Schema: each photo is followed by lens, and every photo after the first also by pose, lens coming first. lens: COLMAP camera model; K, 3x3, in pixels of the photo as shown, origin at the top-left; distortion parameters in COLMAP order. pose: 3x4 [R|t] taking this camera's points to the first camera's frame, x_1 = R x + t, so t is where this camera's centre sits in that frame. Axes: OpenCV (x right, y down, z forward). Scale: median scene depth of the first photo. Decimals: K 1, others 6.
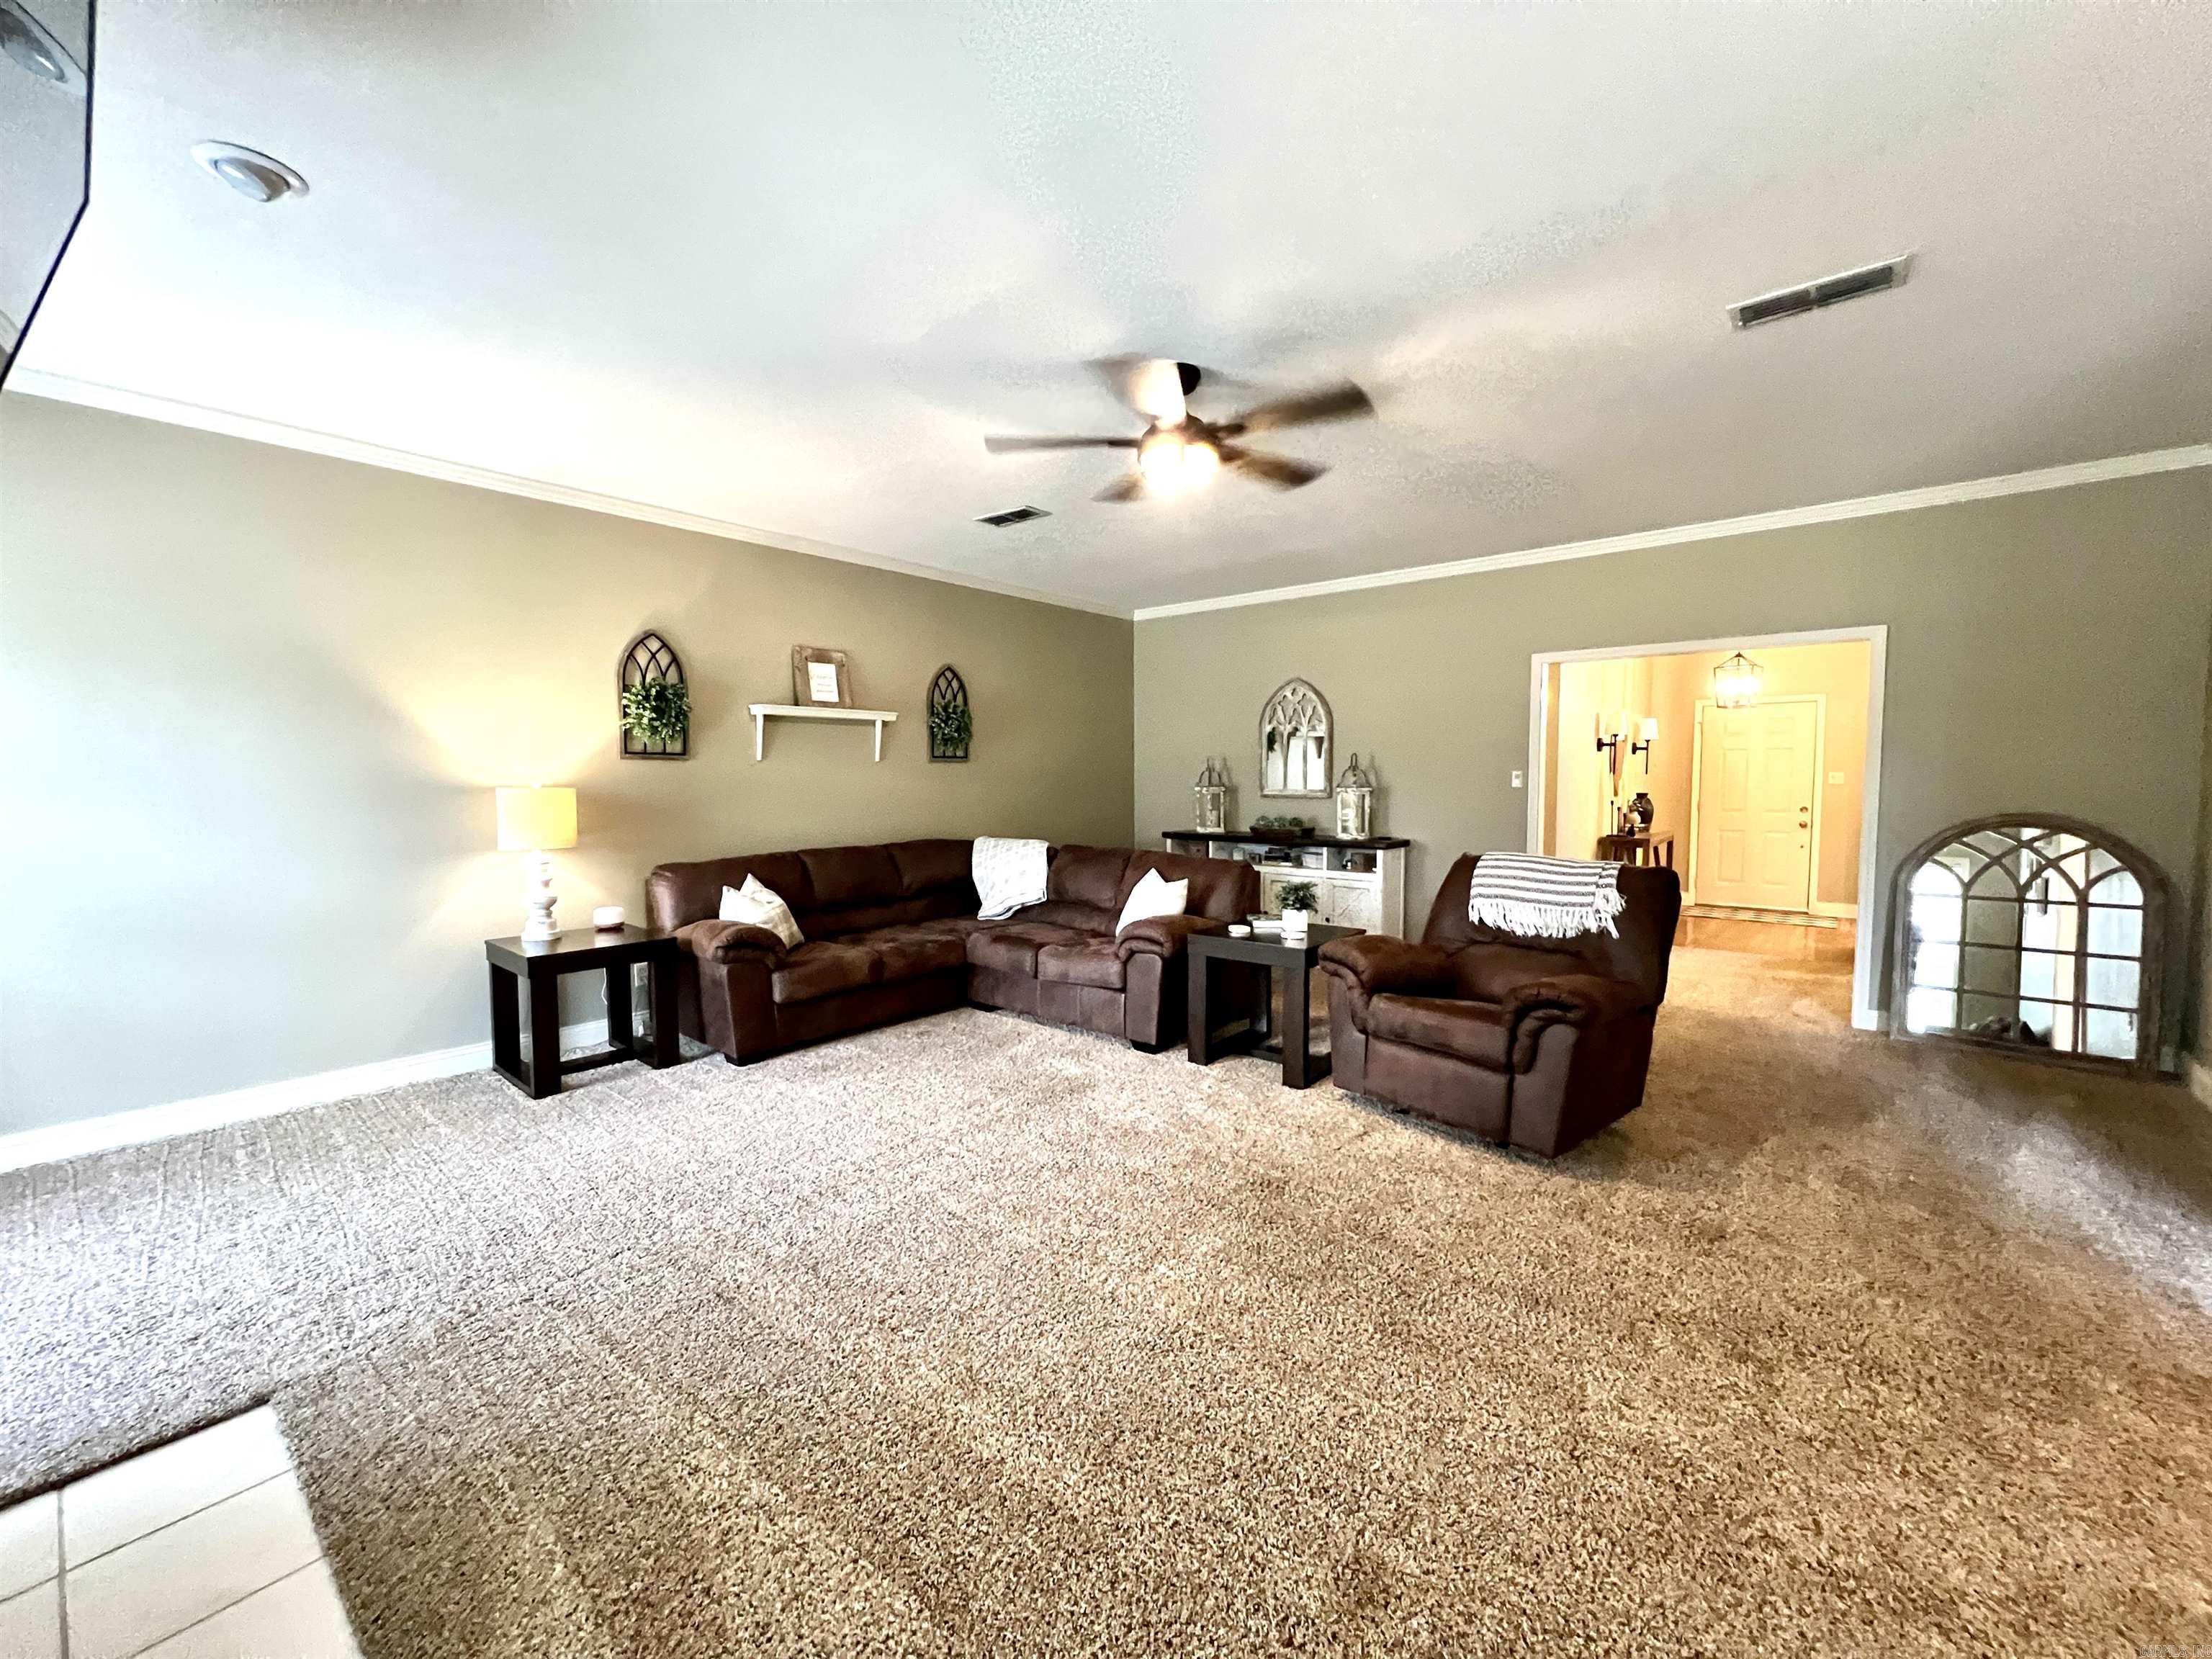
lens RADIAL K [[884.3, 0, 1122.2], [0, 884.3, 829.7], [0, 0, 1]] dist [-0.004256, 0.000921]
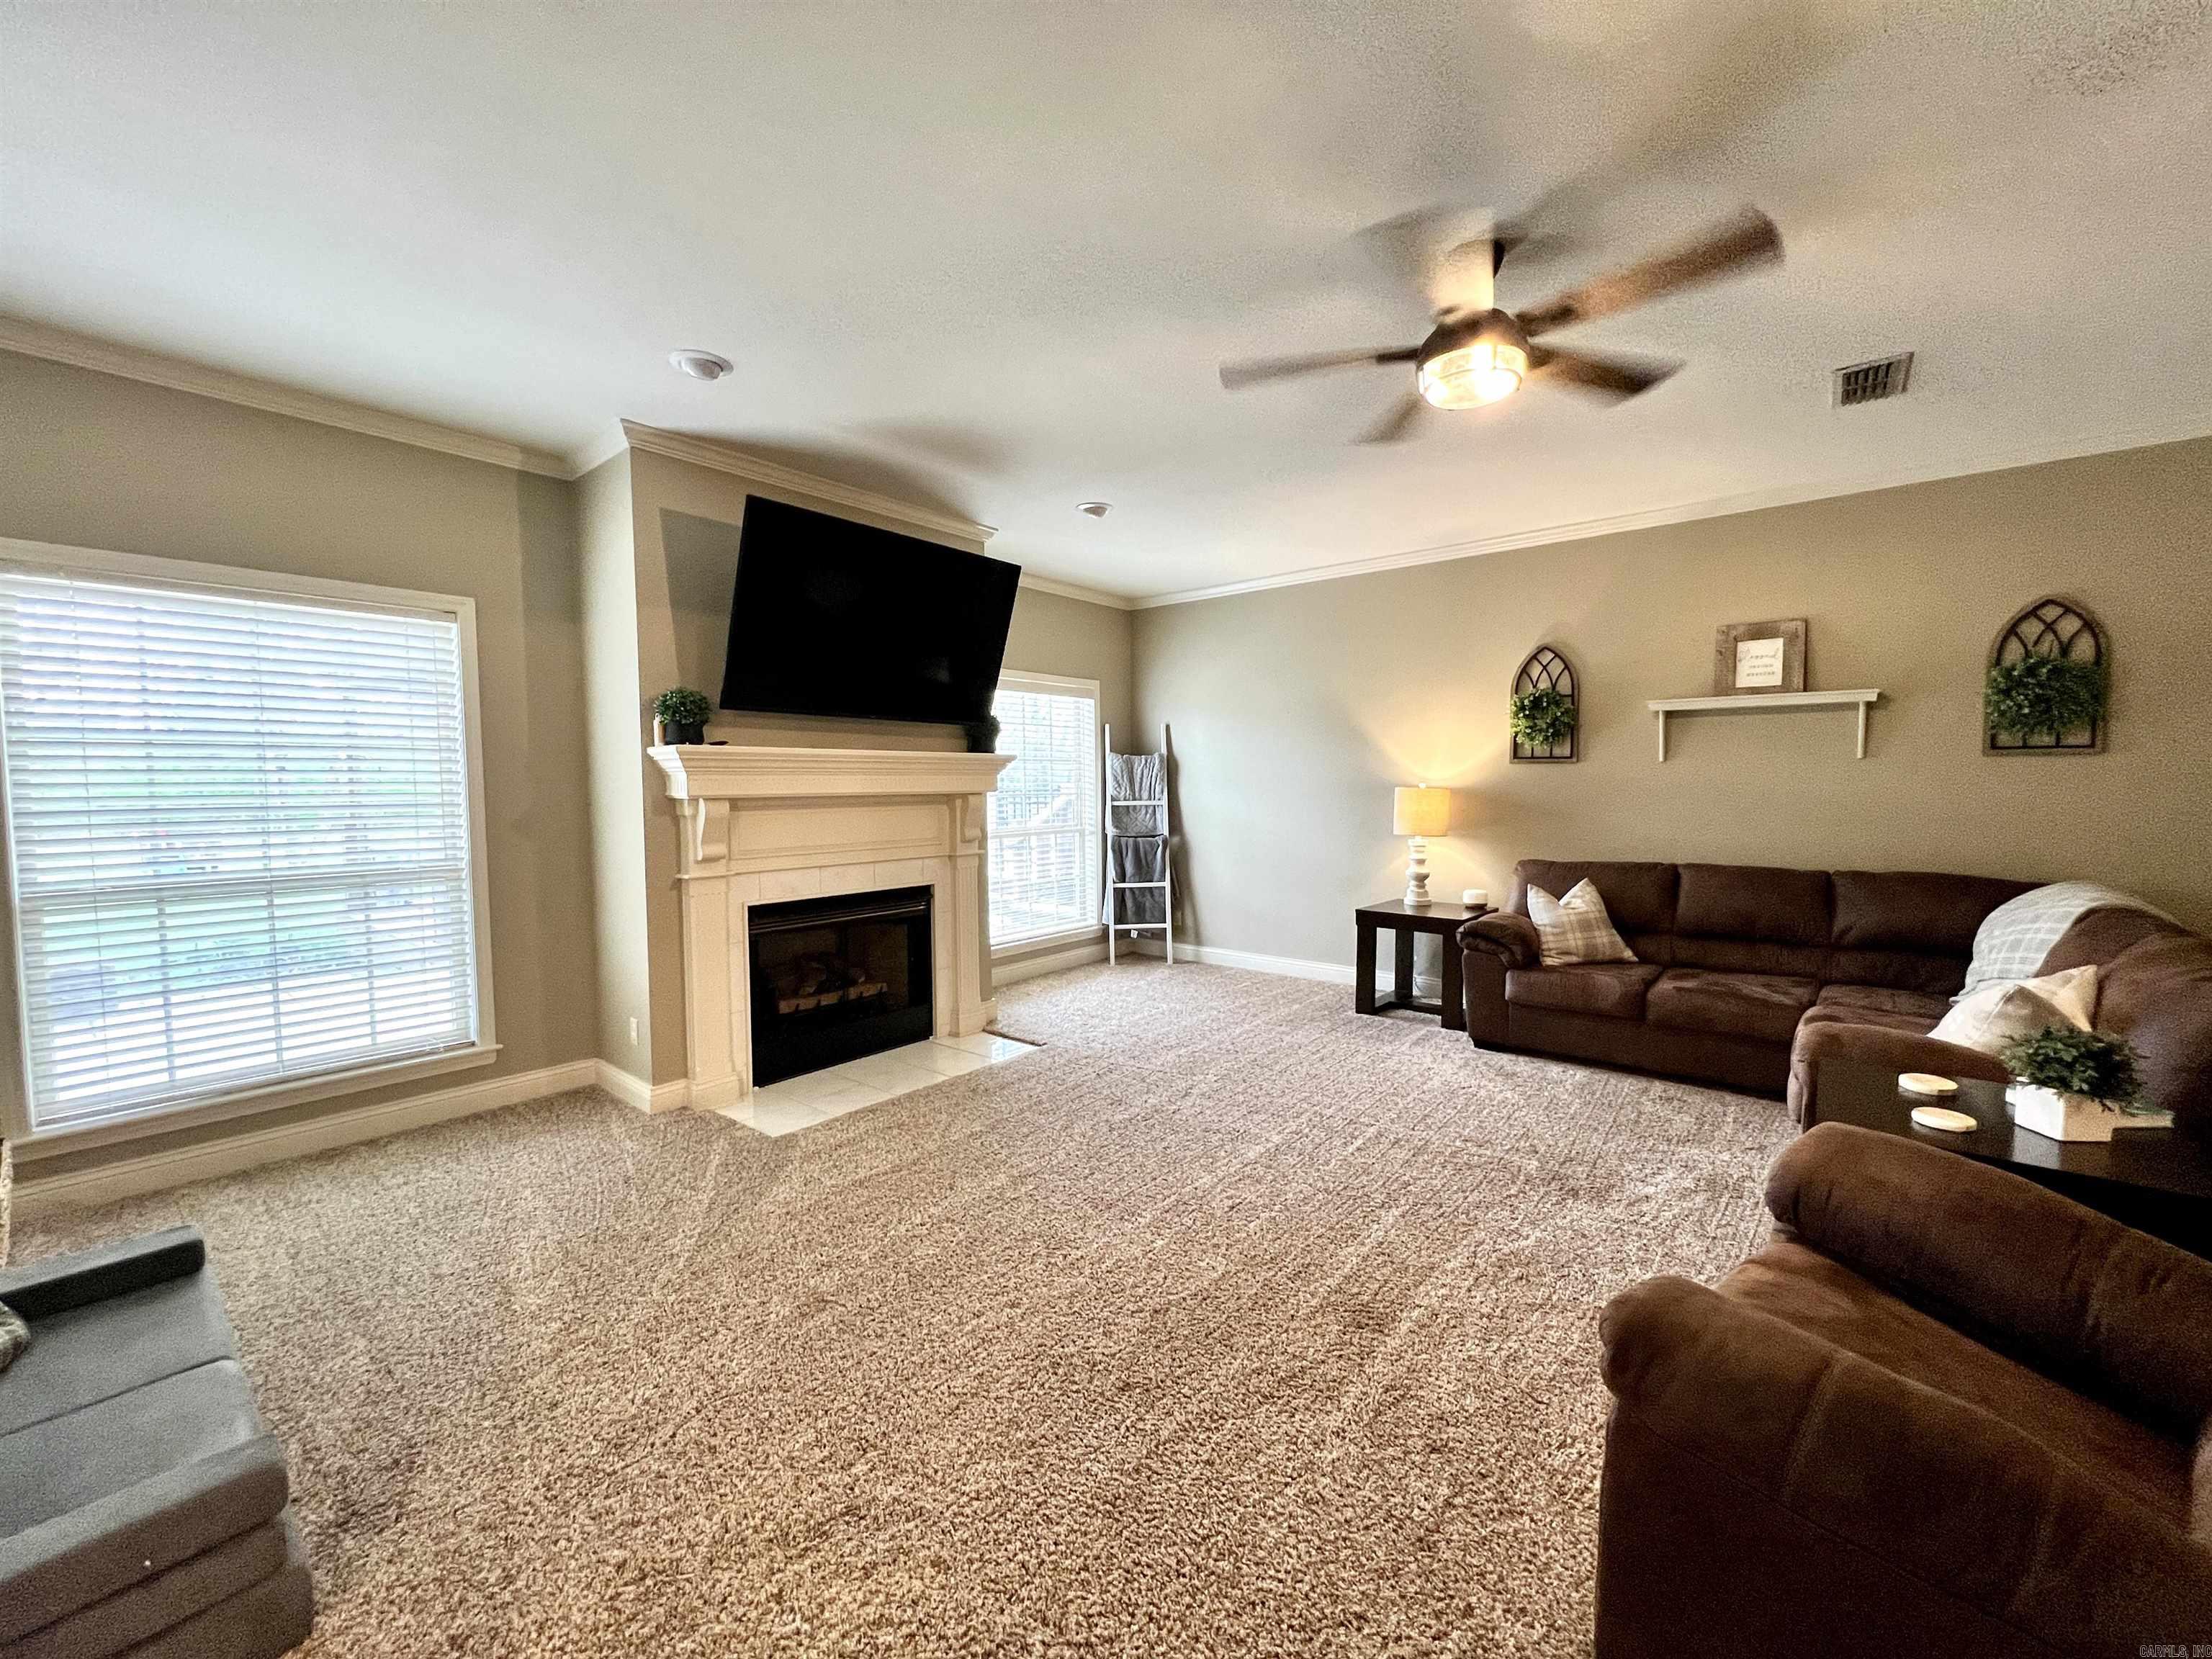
lens RADIAL K [[889.8, 0, 1121.0], [0, 889.8, 823.7], [0, 0, 1]] dist [-0.003506, 0.000757]
pose [[0.002568, 0.048005, -0.998844, 0.569692], [-0.059709, 0.997072, 0.047767, -0.027057], [0.998212, 0.059518, 0.005426, 0.486793]]
